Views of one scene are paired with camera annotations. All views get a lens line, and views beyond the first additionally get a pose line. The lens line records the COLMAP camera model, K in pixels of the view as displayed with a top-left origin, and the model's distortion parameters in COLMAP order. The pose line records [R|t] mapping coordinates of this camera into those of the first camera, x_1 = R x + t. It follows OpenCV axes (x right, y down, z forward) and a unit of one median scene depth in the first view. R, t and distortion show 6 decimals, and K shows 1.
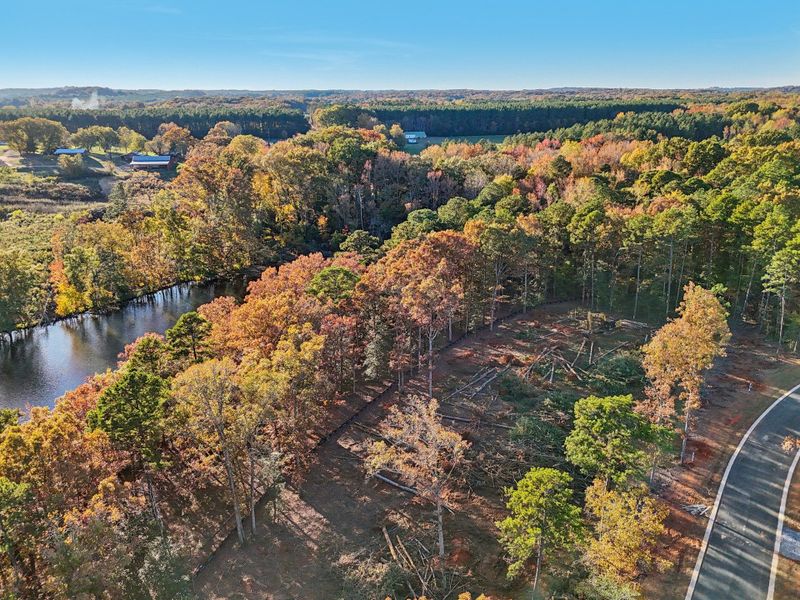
lens RADIAL K [[593.0, 0, 400.0], [0, 593.0, 300.0], [0, 0, 1]] dist [0.072681, -0.062641]
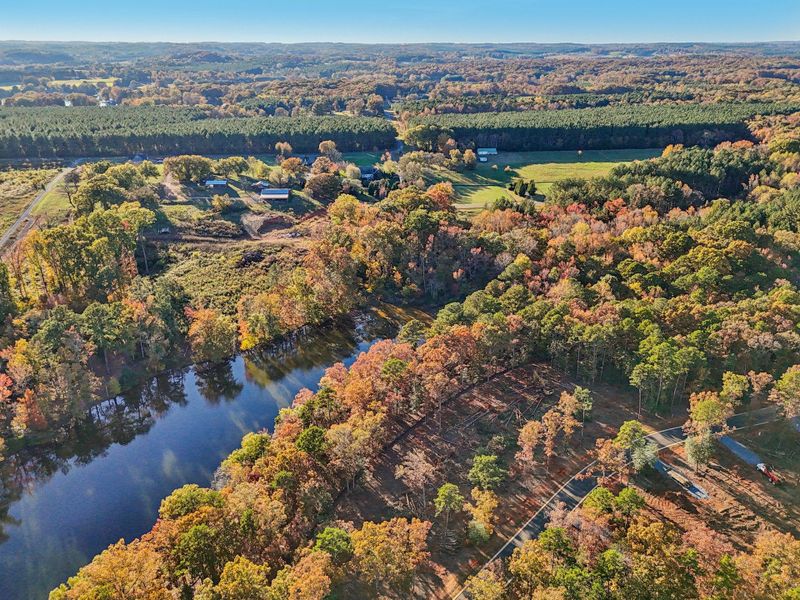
lens RADIAL K [[587.8, 0, 404.2], [0, 587.8, 304.1], [0, 0, 1]] dist [0.070553, -0.057619]
pose [[0.990159, 0.059834, -0.126507, 0.121870], [-0.048973, 0.994979, 0.087288, -0.326688], [0.131095, -0.080234, 0.988118, -0.720726]]
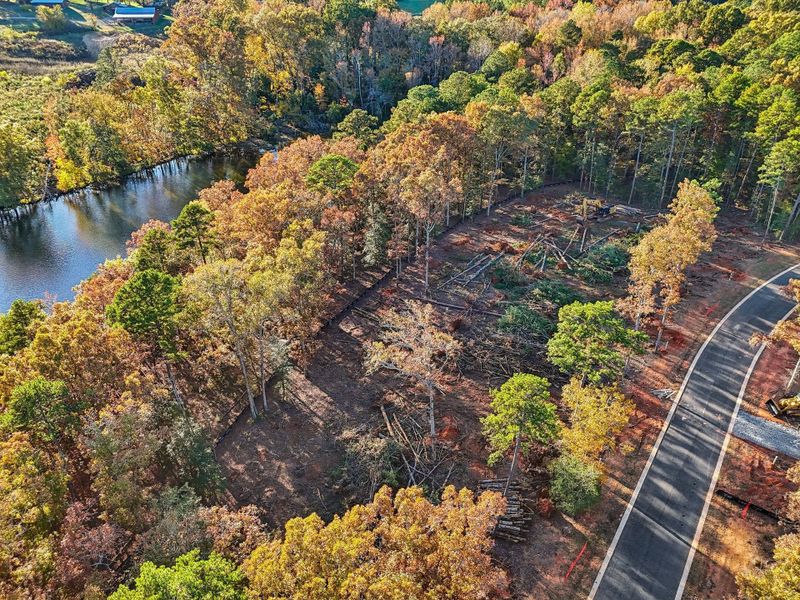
lens RADIAL K [[584.0, 0, 399.9], [0, 584.0, 297.0], [0, 0, 1]] dist [0.069291, -0.056206]
pose [[0.999916, 0.012213, 0.004256, -0.000075], [-0.012855, 0.974618, 0.223505, -0.036377], [-0.001418, -0.223541, 0.974693, -0.011528]]
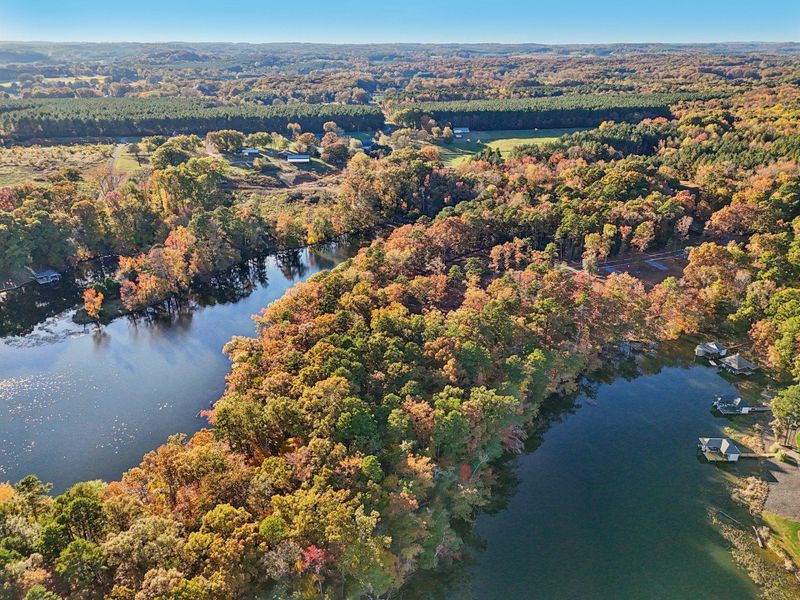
lens RADIAL K [[587.8, 0, 404.2], [0, 587.8, 304.1], [0, 0, 1]] dist [0.070553, -0.057619]
pose [[0.996117, 0.038634, -0.079107, 0.074033], [-0.031892, 0.995889, 0.084781, 0.065055], [0.082058, -0.081929, 0.993254, -1.800334]]
